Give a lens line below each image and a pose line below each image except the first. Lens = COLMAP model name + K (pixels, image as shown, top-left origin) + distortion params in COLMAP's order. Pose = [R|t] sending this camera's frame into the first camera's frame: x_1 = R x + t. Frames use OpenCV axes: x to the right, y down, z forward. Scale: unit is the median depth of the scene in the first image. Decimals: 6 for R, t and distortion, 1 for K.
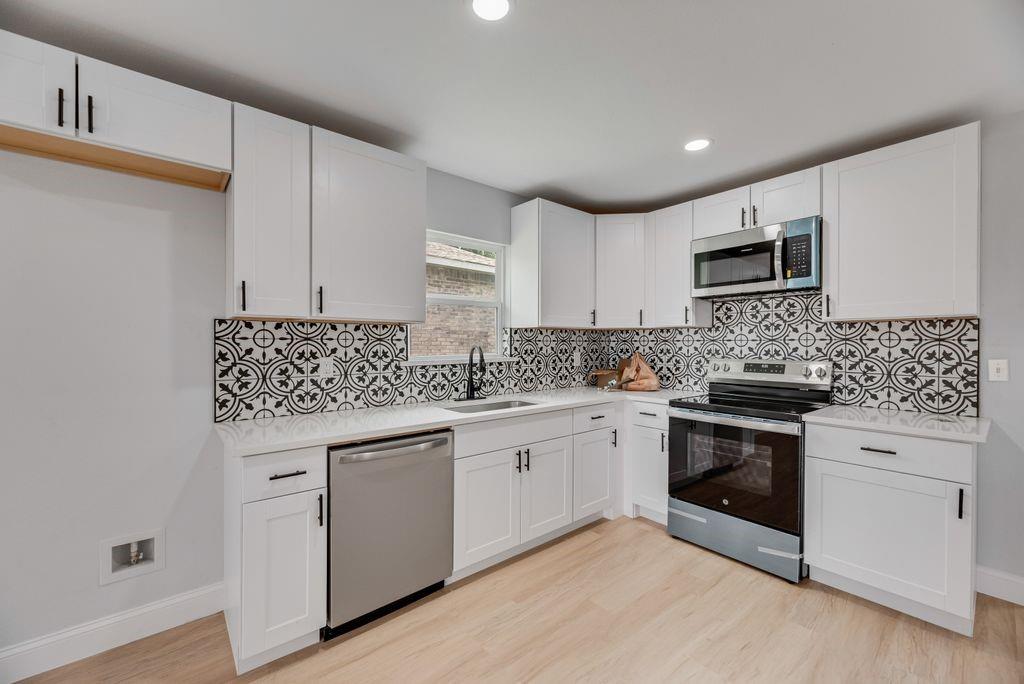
lens RADIAL K [[413.9, 0, 507.8], [0, 413.9, 347.6], [0, 0, 1]] dist [-0.002770, -0.000293]
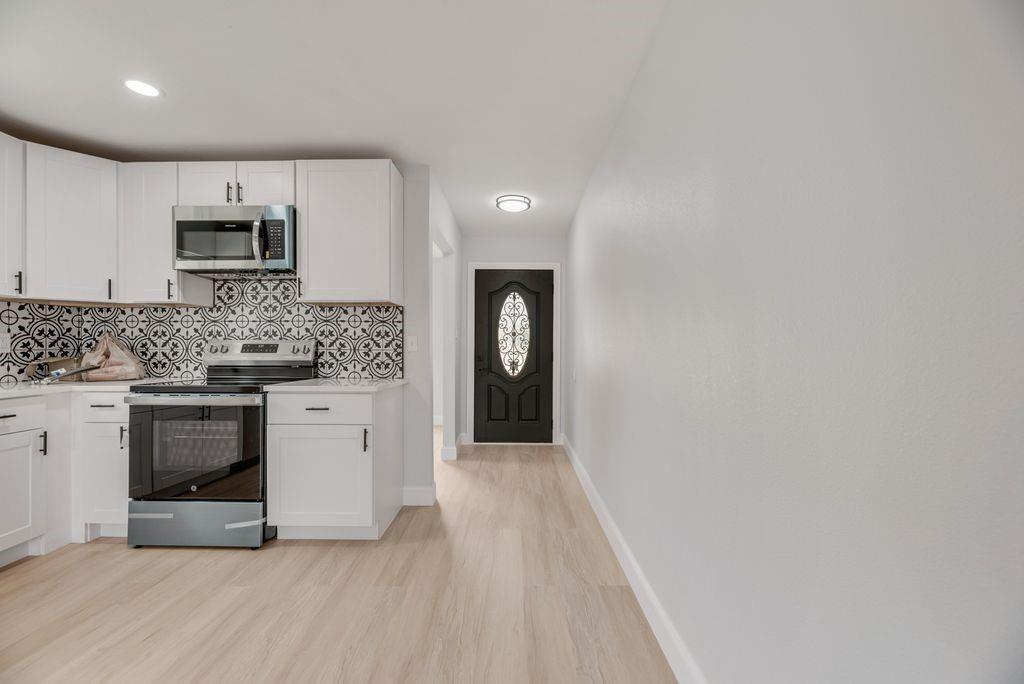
lens RADIAL K [[413.9, 0, 515.5], [0, 413.9, 347.8], [0, 0, 1]] dist [-0.002770, -0.000293]
pose [[0.644959, -0.001422, 0.764216, 0.273221], [0.007702, 0.999960, -0.004640, 0.064732], [-0.764178, 0.008879, 0.644944, -0.148883]]
